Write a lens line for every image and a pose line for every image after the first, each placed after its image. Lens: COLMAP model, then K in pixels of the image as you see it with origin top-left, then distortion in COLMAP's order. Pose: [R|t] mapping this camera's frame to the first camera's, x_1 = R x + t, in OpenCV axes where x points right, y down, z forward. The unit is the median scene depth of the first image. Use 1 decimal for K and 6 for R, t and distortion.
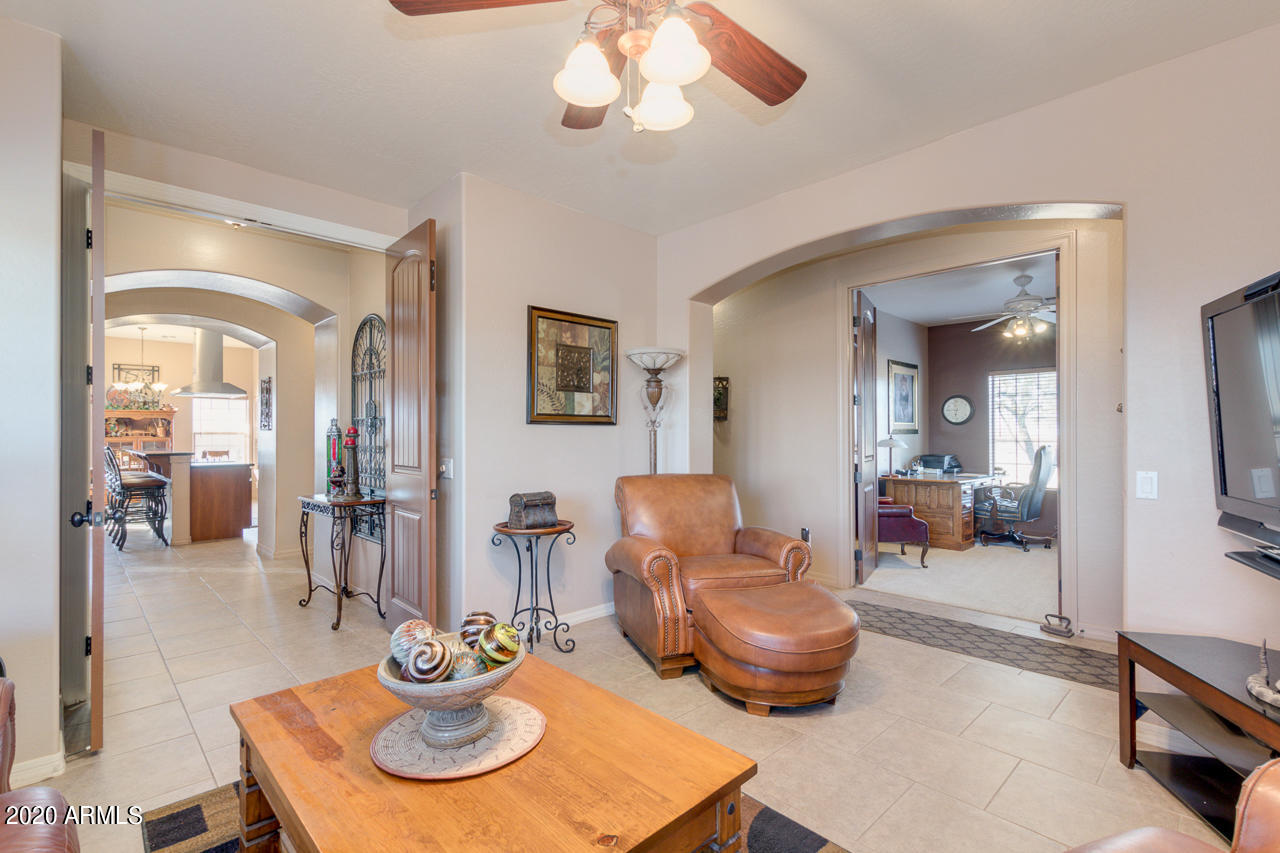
lens RADIAL K [[587.7, 0, 643.3], [0, 587.7, 426.9], [0, 0, 1]] dist [0.003007, -0.000767]
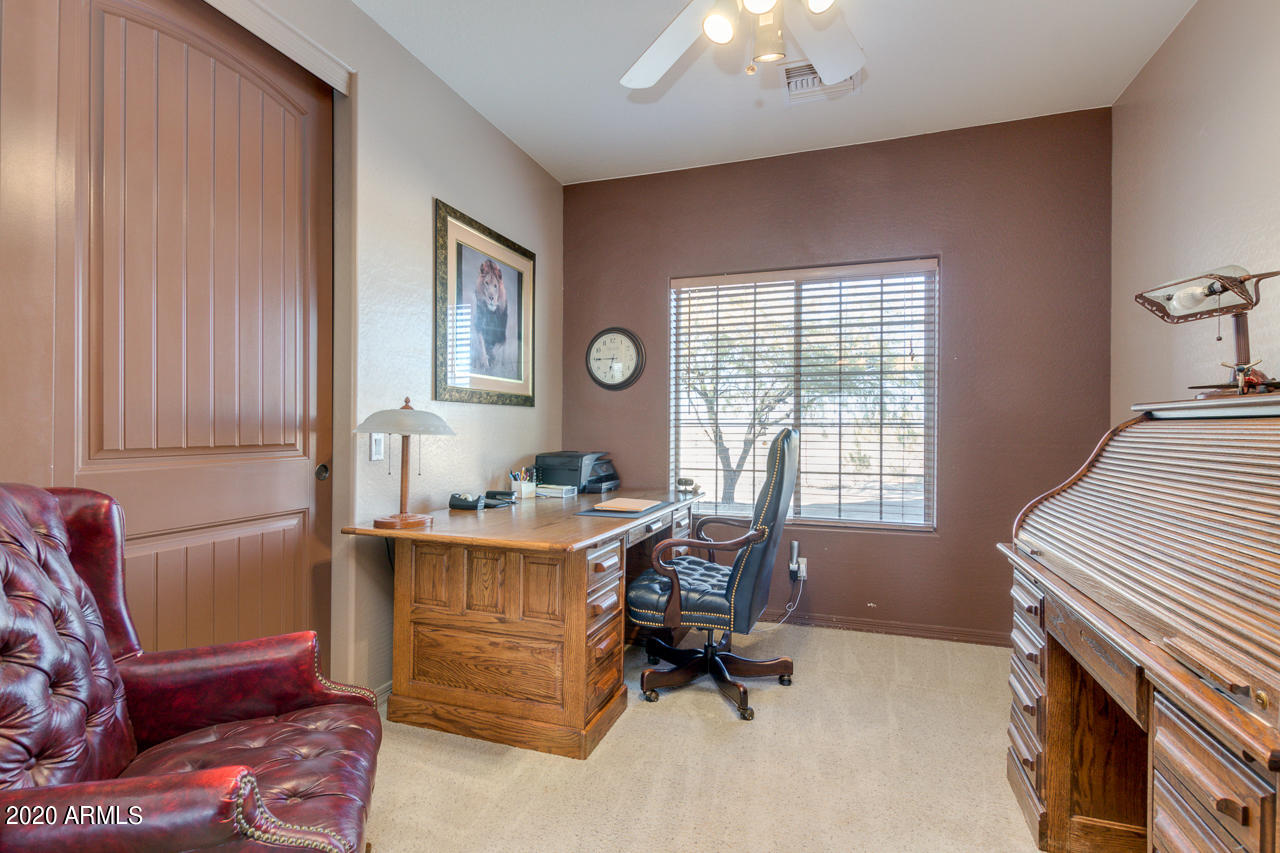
lens RADIAL K [[587.7, 0, 643.3], [0, 587.7, 426.9], [0, 0, 1]] dist [0.003007, -0.000767]
pose [[0.893951, 0.007783, 0.448097, 0.357127], [-0.013885, 0.999850, 0.010335, 0.022576], [-0.447949, -0.015461, 0.893925, 0.586731]]
